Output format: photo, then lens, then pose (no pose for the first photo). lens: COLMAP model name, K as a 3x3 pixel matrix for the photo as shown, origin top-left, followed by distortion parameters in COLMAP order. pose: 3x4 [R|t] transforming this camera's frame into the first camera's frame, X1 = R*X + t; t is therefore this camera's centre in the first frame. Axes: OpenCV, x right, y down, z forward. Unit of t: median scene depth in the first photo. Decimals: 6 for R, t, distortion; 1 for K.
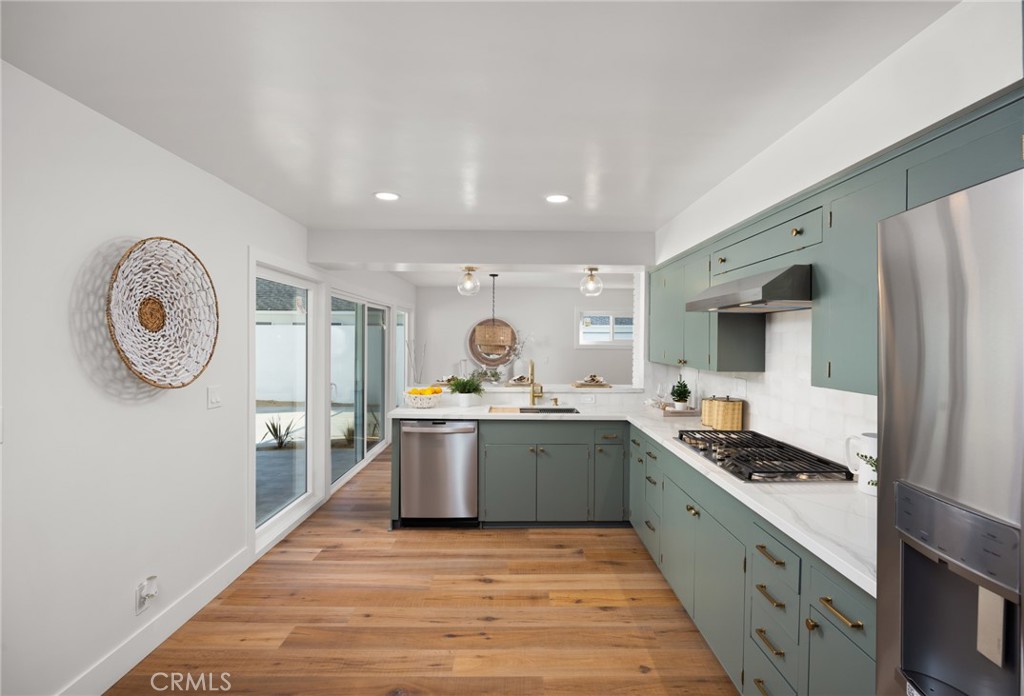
lens RADIAL K [[488.2, 0, 514.1], [0, 488.2, 347.2], [0, 0, 1]] dist [0.000820, 0.000085]
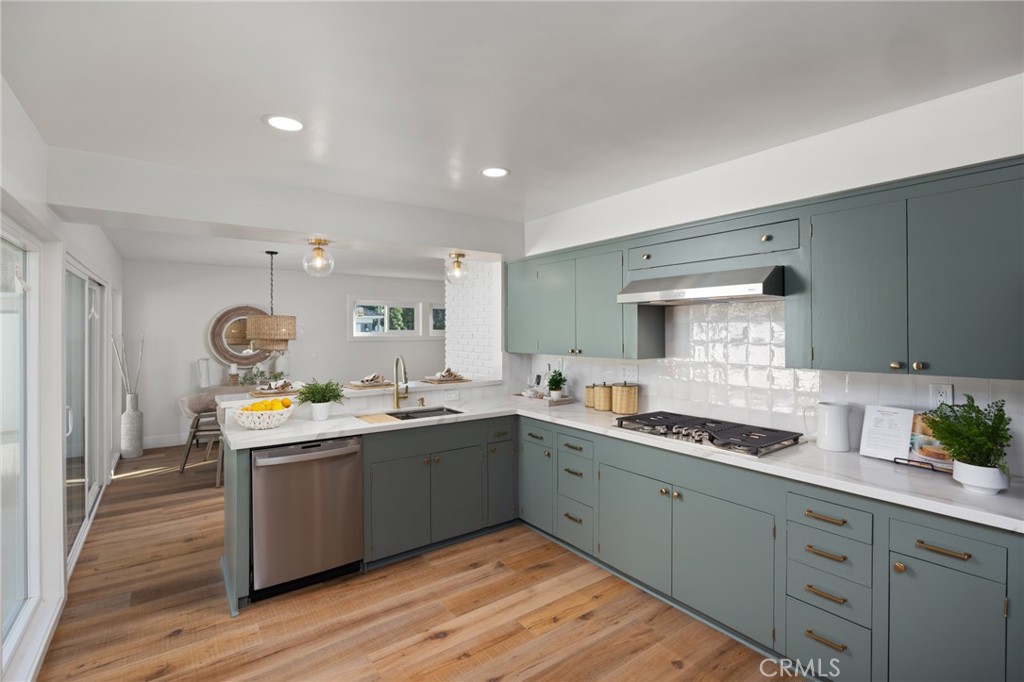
lens RADIAL K [[479.3, 0, 512.0], [0, 479.3, 329.7], [0, 0, 1]] dist [-0.002508, -0.000255]
pose [[0.814018, -0.008950, 0.580770, -0.334415], [0.018431, 0.999776, -0.010426, -0.007889], [-0.580547, 0.019191, 0.814001, 0.234169]]
